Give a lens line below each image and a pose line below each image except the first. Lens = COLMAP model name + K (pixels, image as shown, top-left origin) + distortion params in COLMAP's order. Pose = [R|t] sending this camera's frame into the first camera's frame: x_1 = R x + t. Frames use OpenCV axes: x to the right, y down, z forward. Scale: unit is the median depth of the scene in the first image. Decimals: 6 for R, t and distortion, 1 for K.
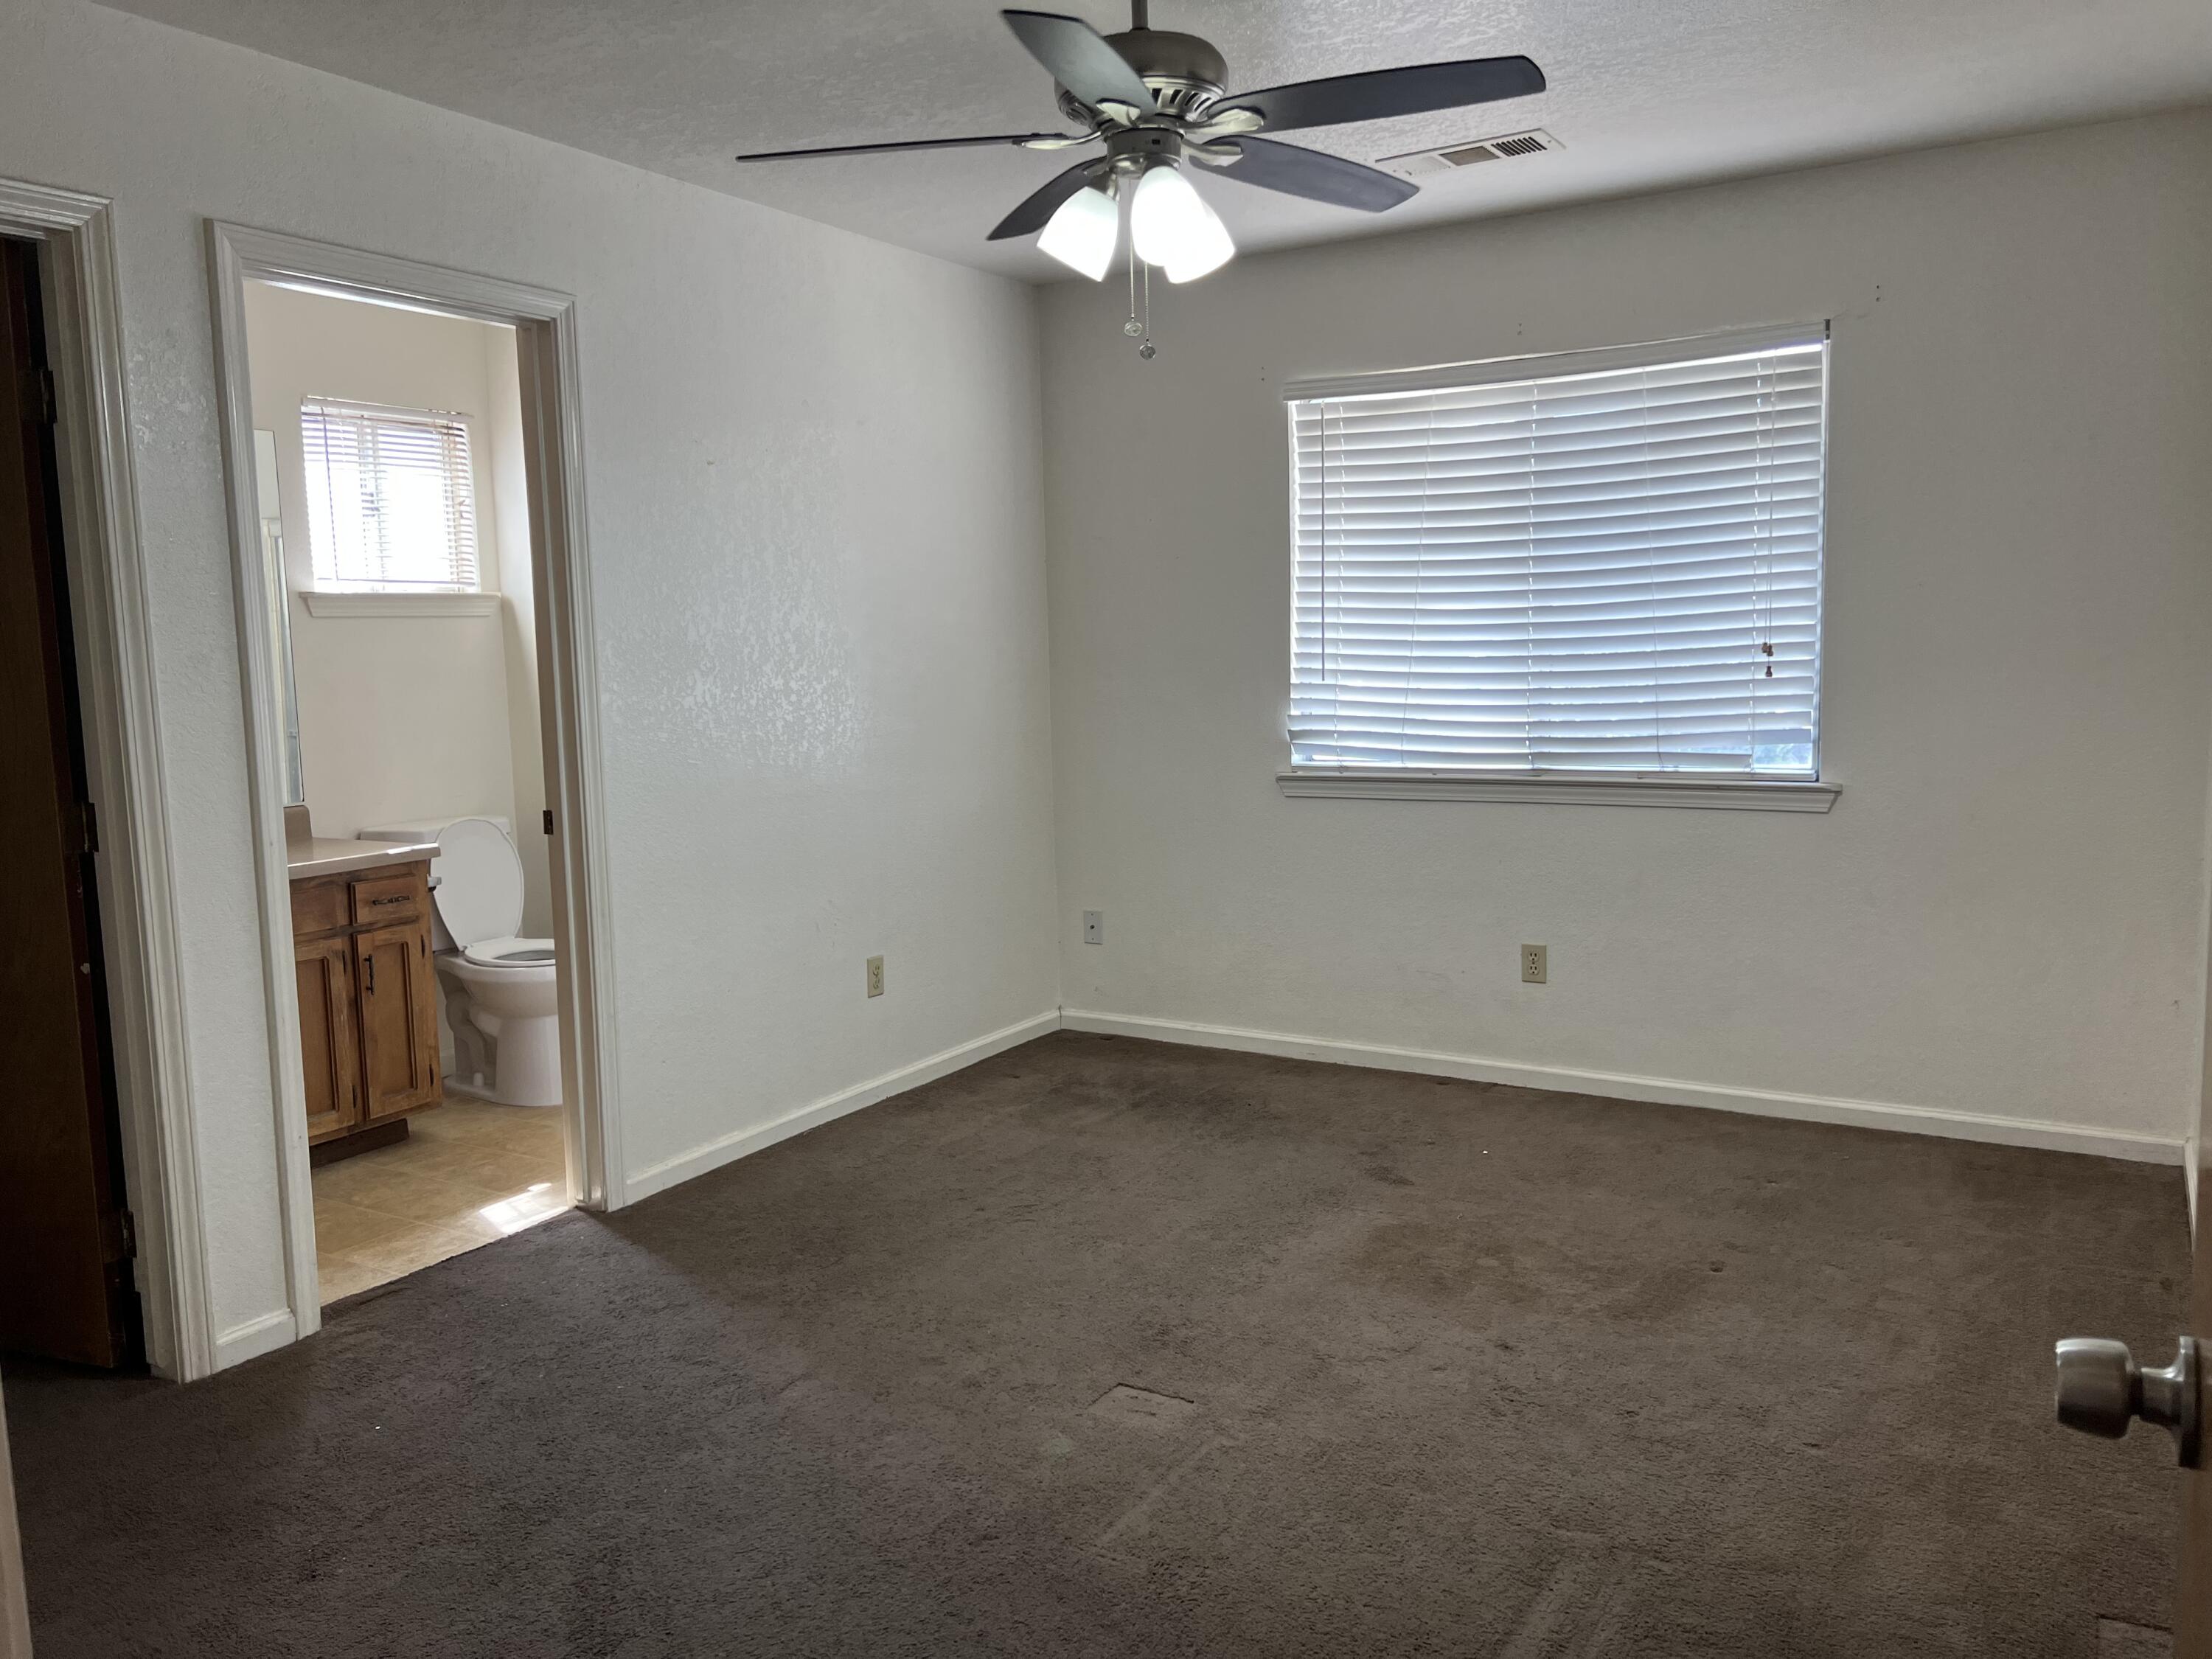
lens RADIAL K [[1646.9, 0, 1118.1], [0, 1646.9, 811.2], [0, 0, 1]] dist [0.070608, -0.085440]
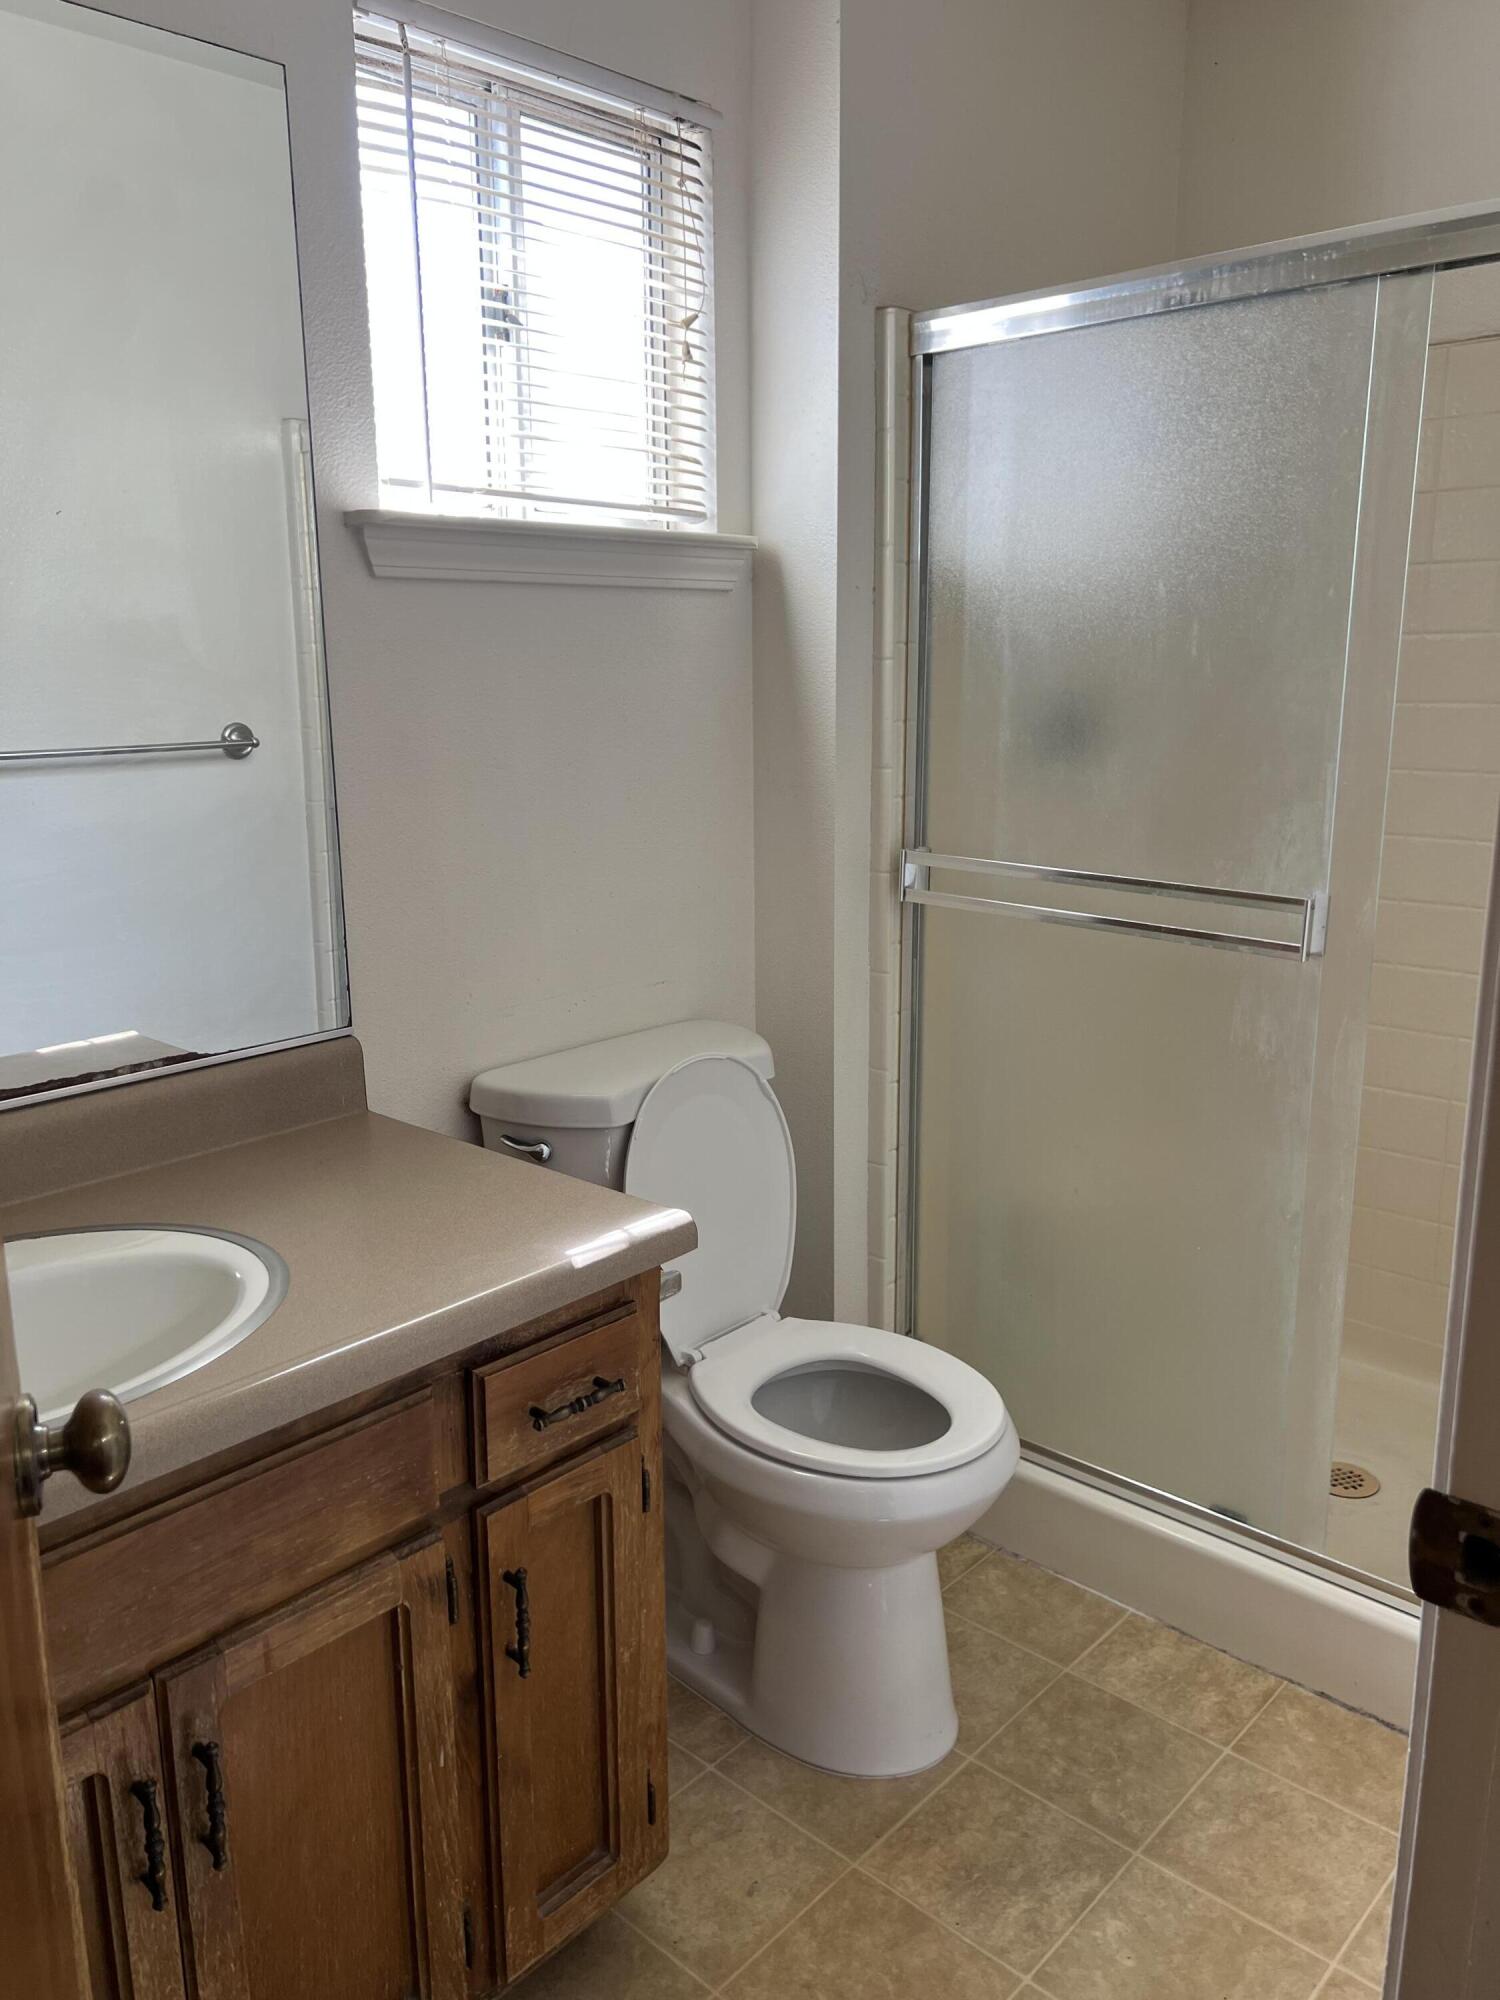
lens RADIAL K [[1501.7, 0, 755.9], [0, 1501.7, 975.7], [0, 0, 1]] dist [0.017884, -0.012063]
pose [[0.979531, 0.059700, -0.192236, -0.349530], [-0.038627, 0.993006, 0.111562, -0.070489], [0.197552, -0.101853, 0.974987, 0.720716]]
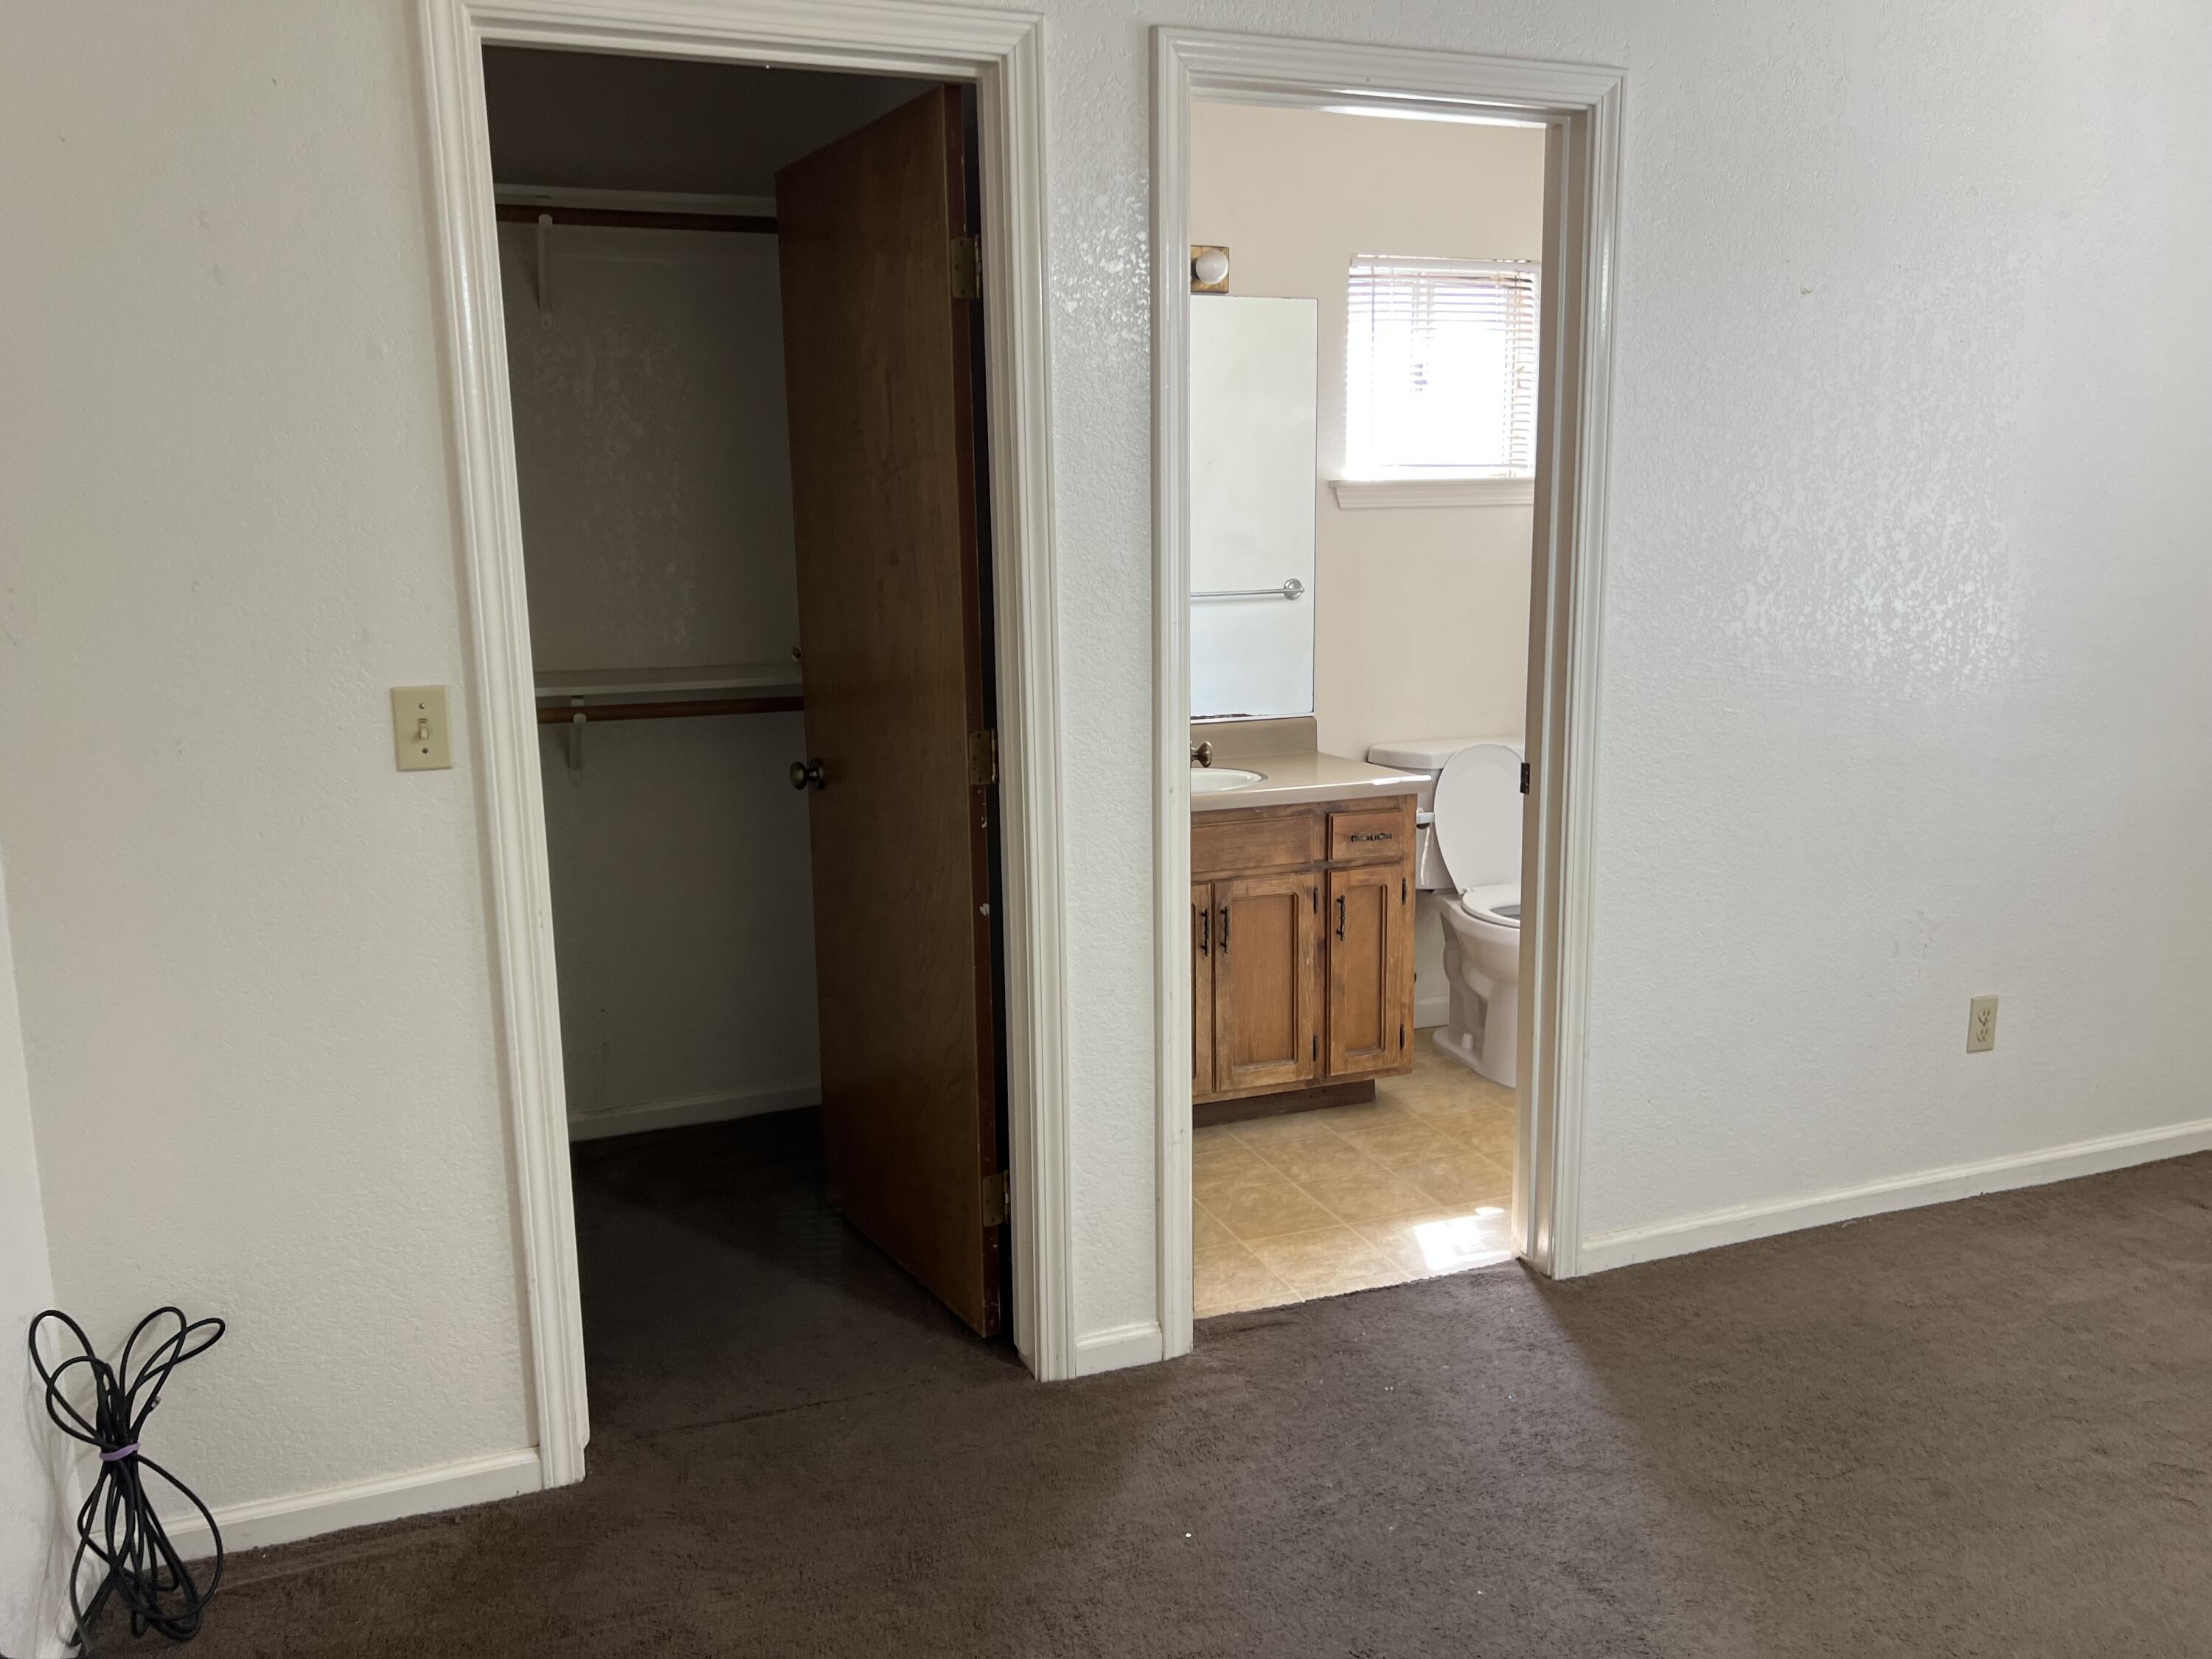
lens RADIAL K [[1654.1, 0, 1101.8], [0, 1654.1, 808.8], [0, 0, 1]] dist [0.062108, -0.073928]
pose [[0.779642, 0.116647, -0.615266, -0.013036], [-0.070494, 0.992601, 0.098858, -0.037910], [0.622245, -0.033701, 0.782097, 0.233616]]
